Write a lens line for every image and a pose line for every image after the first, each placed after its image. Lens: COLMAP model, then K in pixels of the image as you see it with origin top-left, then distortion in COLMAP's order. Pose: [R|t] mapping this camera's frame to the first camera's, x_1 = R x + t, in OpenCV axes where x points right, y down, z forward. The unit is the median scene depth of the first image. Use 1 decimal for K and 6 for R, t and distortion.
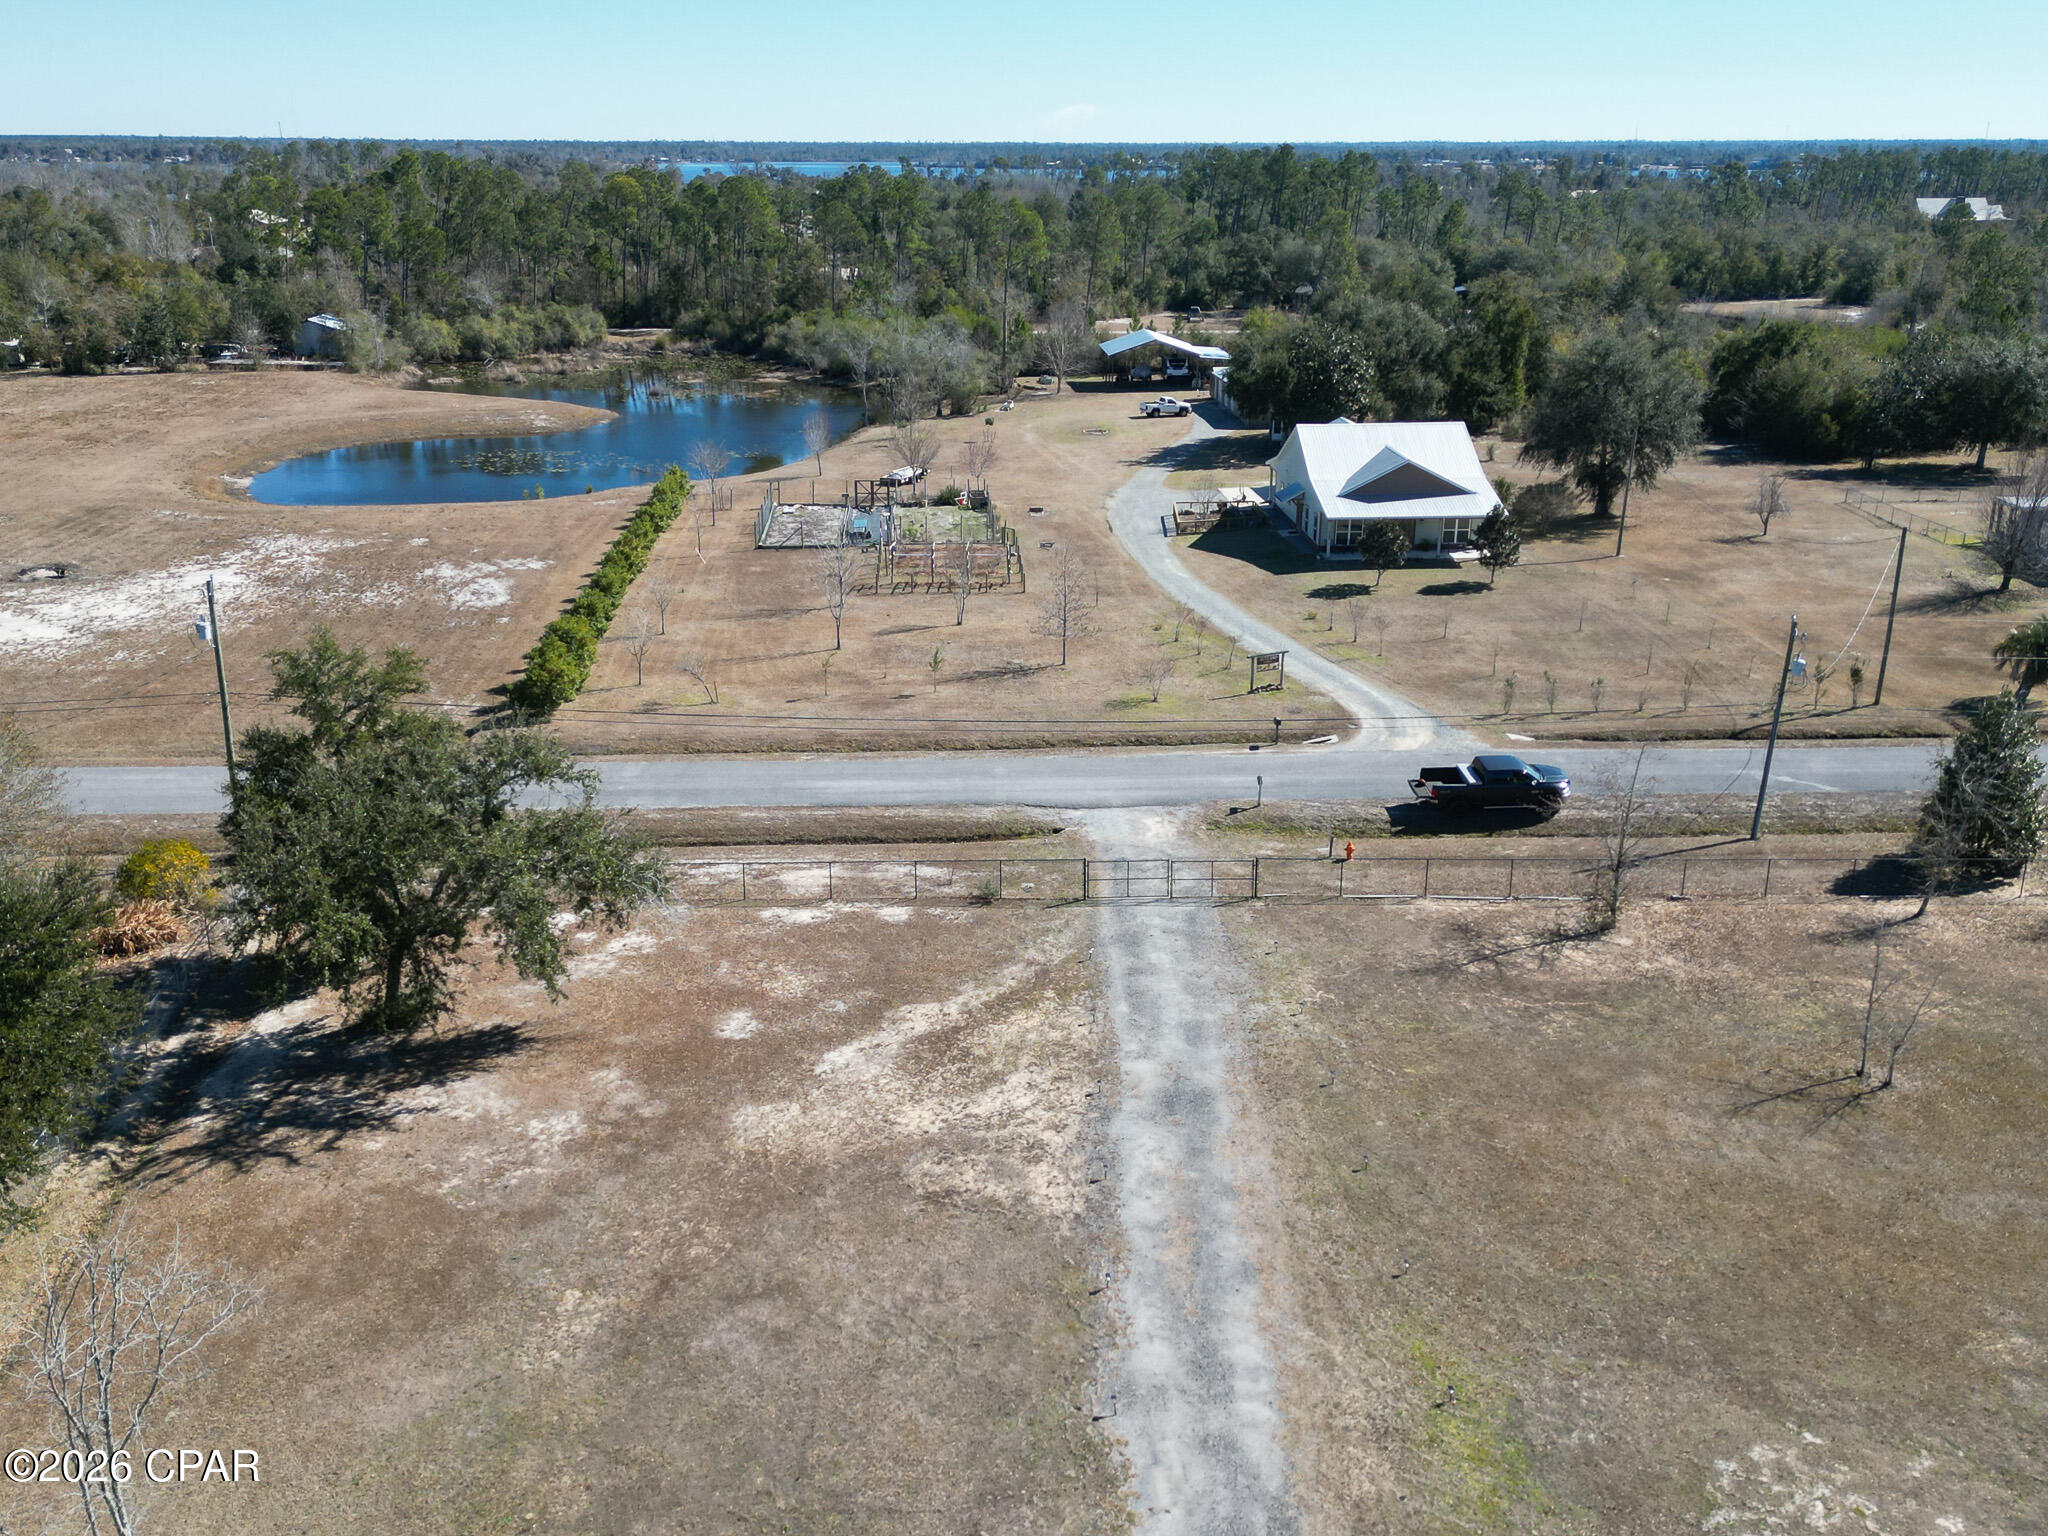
lens RADIAL K [[1835.3, 0, 1029.4], [0, 1835.3, 763.6], [0, 0, 1]] dist [0.157699, -0.266163]
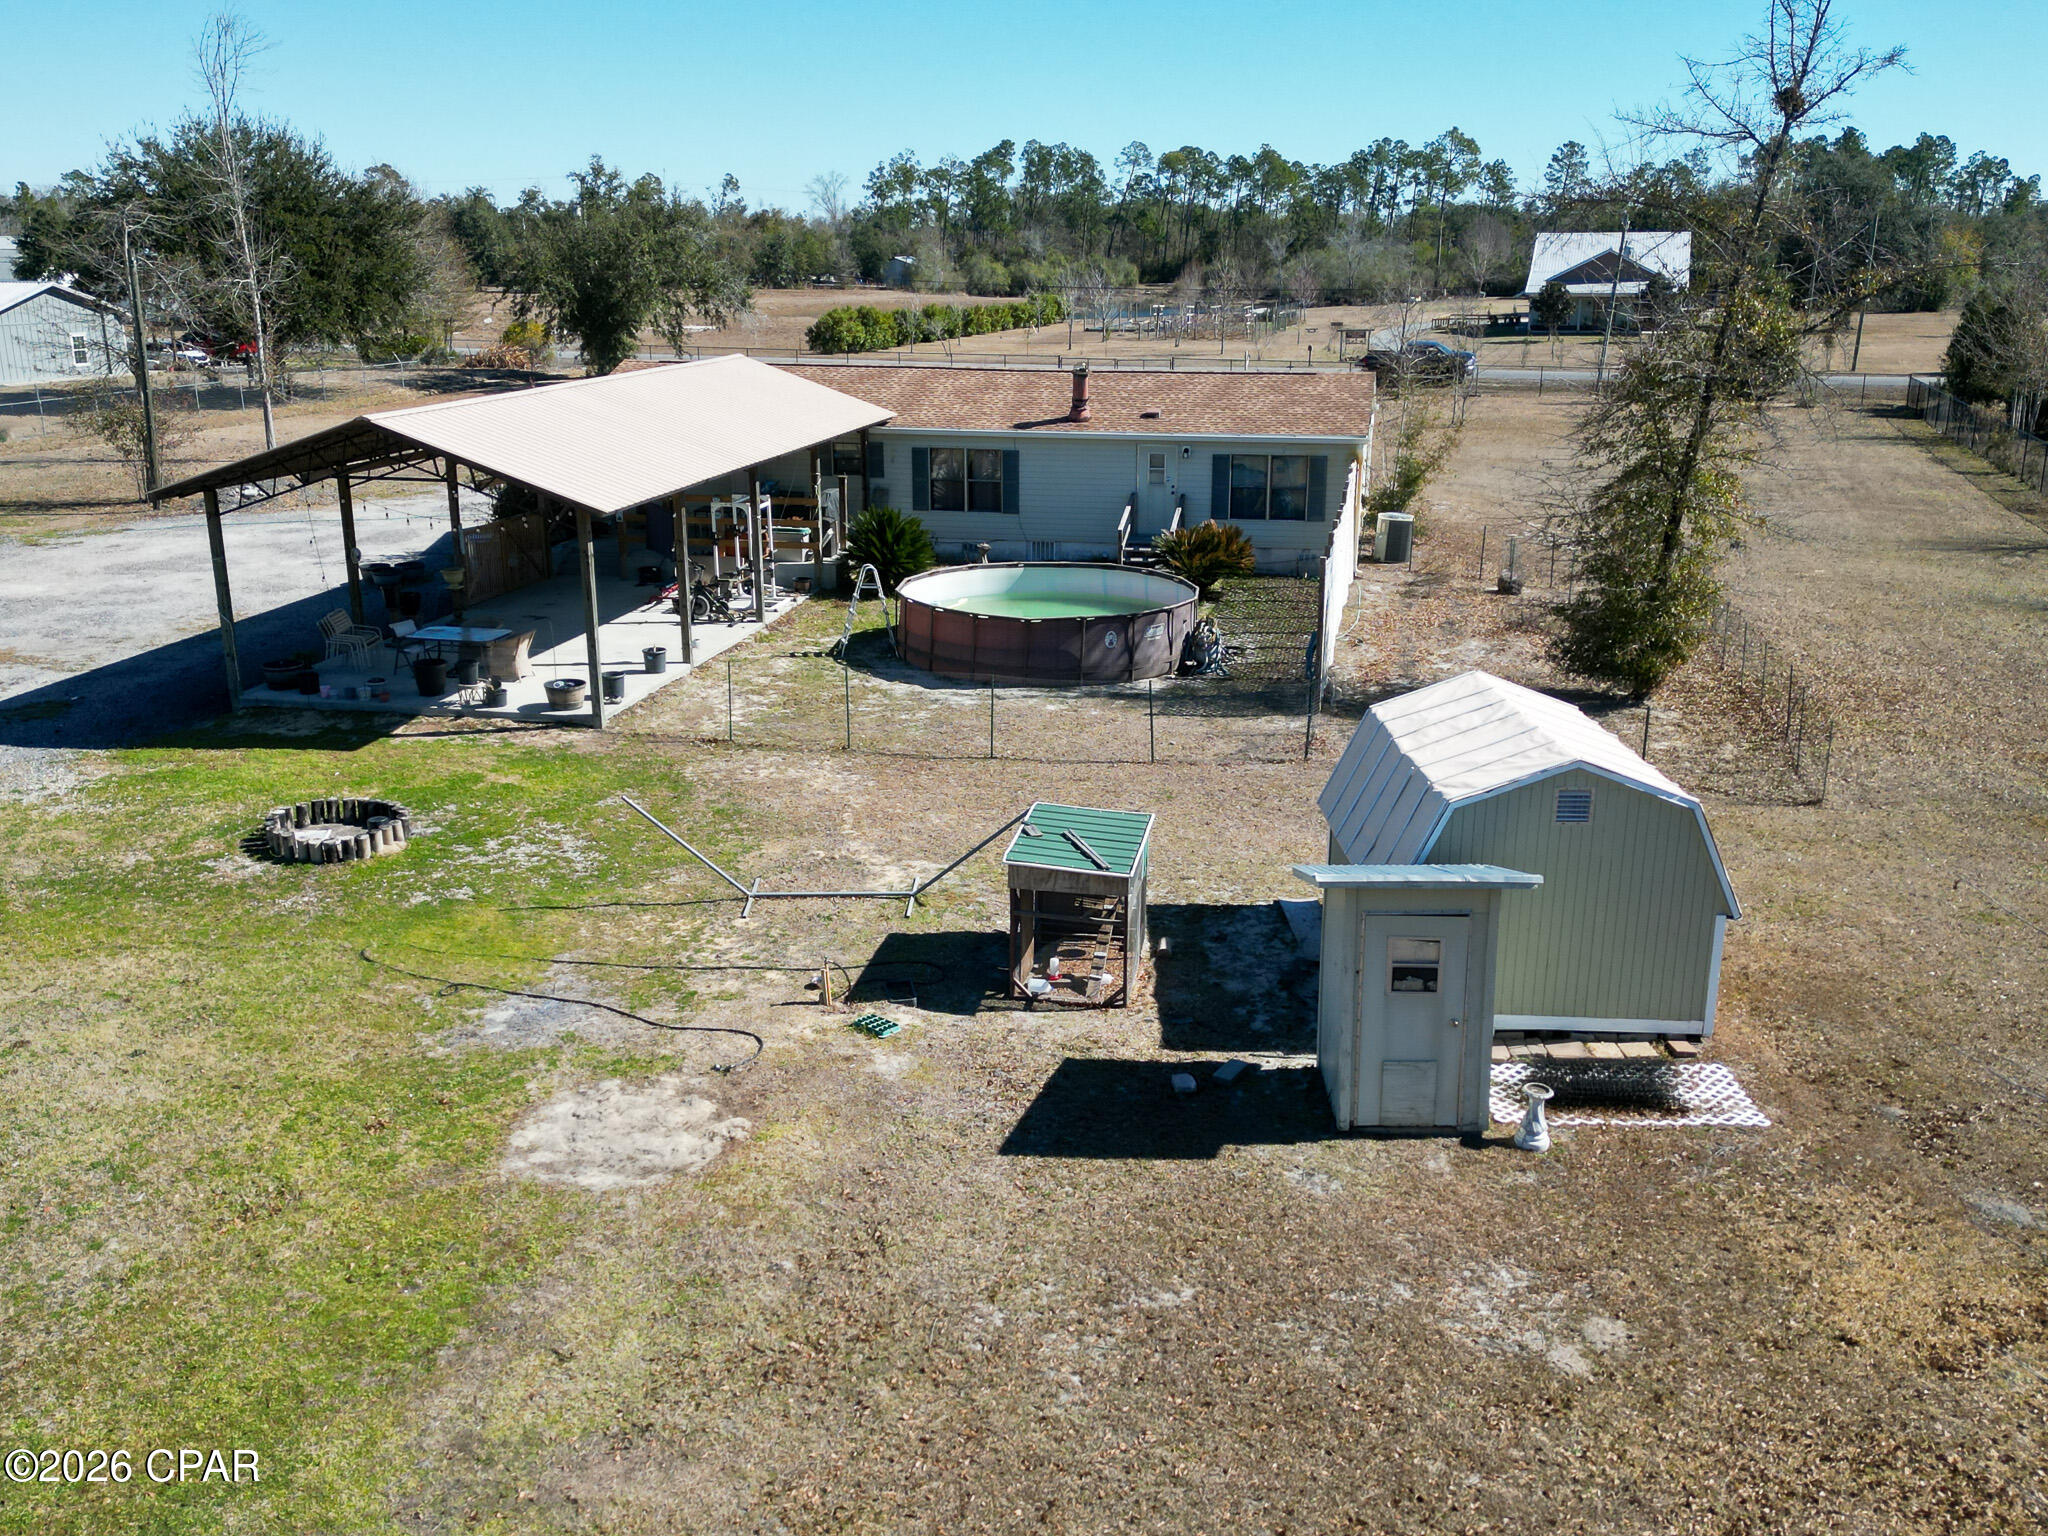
lens RADIAL K [[1835.3, 0, 1029.4], [0, 1835.3, 763.6], [0, 0, 1]] dist [0.157699, -0.266163]
pose [[0.932520, 0.093745, -0.348738, 0.480212], [-0.110140, 0.993537, -0.027437, 0.363259], [0.343912, 0.063996, 0.936819, -0.322273]]
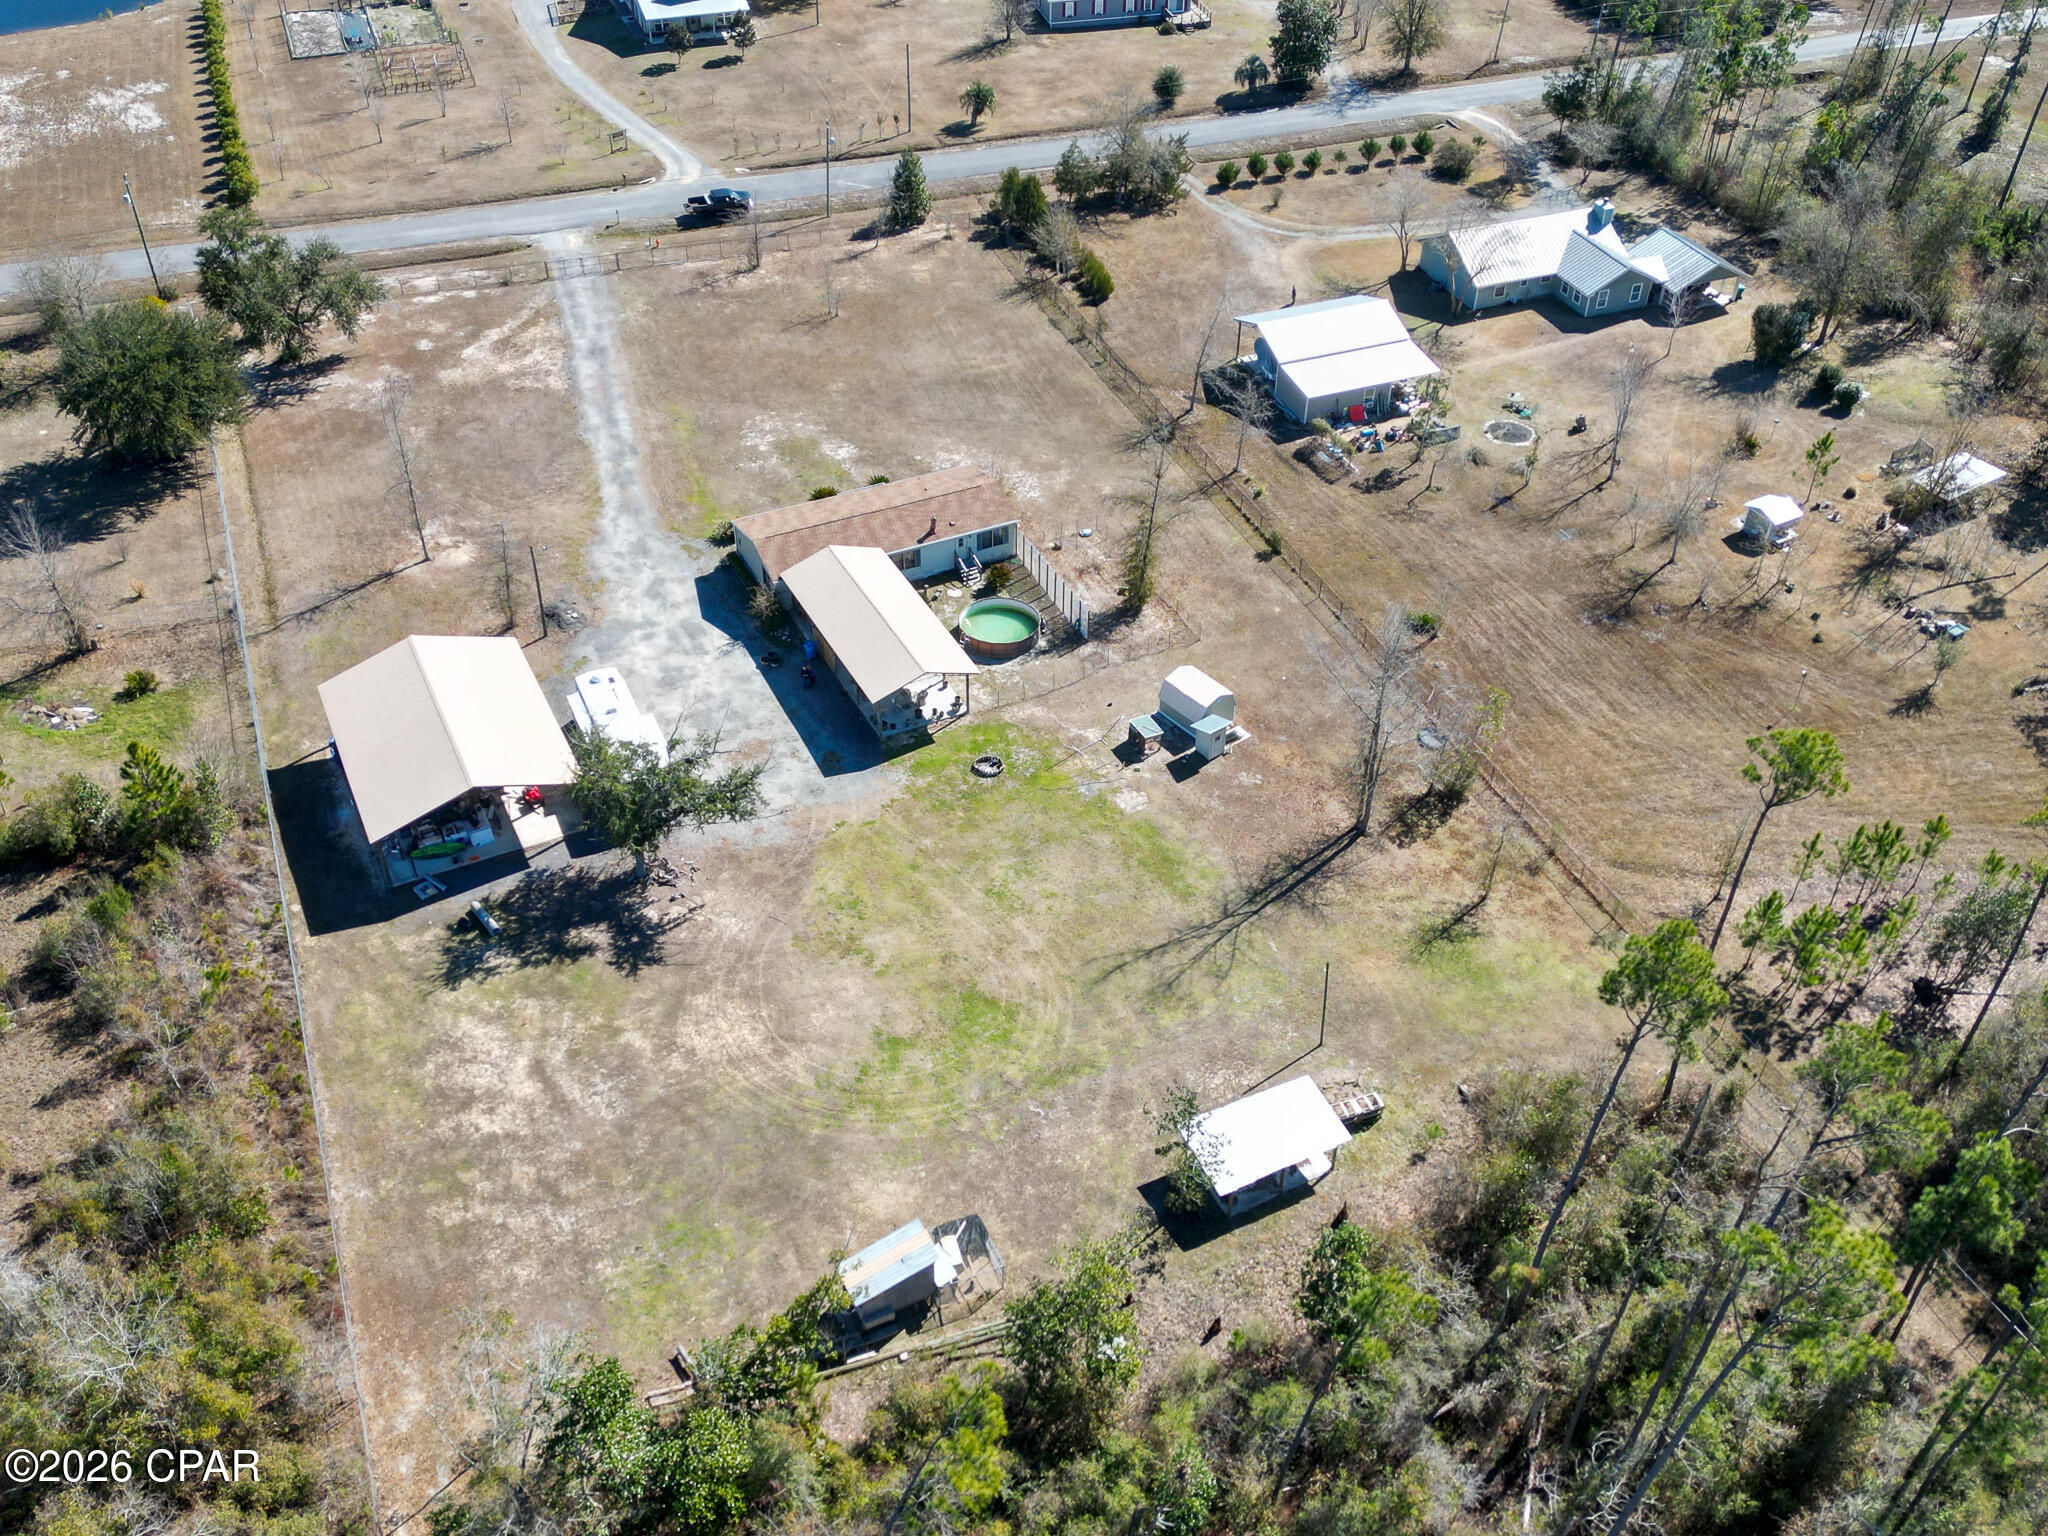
lens RADIAL K [[1823.6, 0, 1023.3], [0, 1823.6, 821.2], [0, 0, 1]] dist [0.147477, -0.266341]
pose [[0.957090, -0.186658, 0.221669, -0.039378], [0.087493, 0.915358, 0.393020, -0.154053], [-0.276266, -0.356761, 0.892412, -1.403160]]
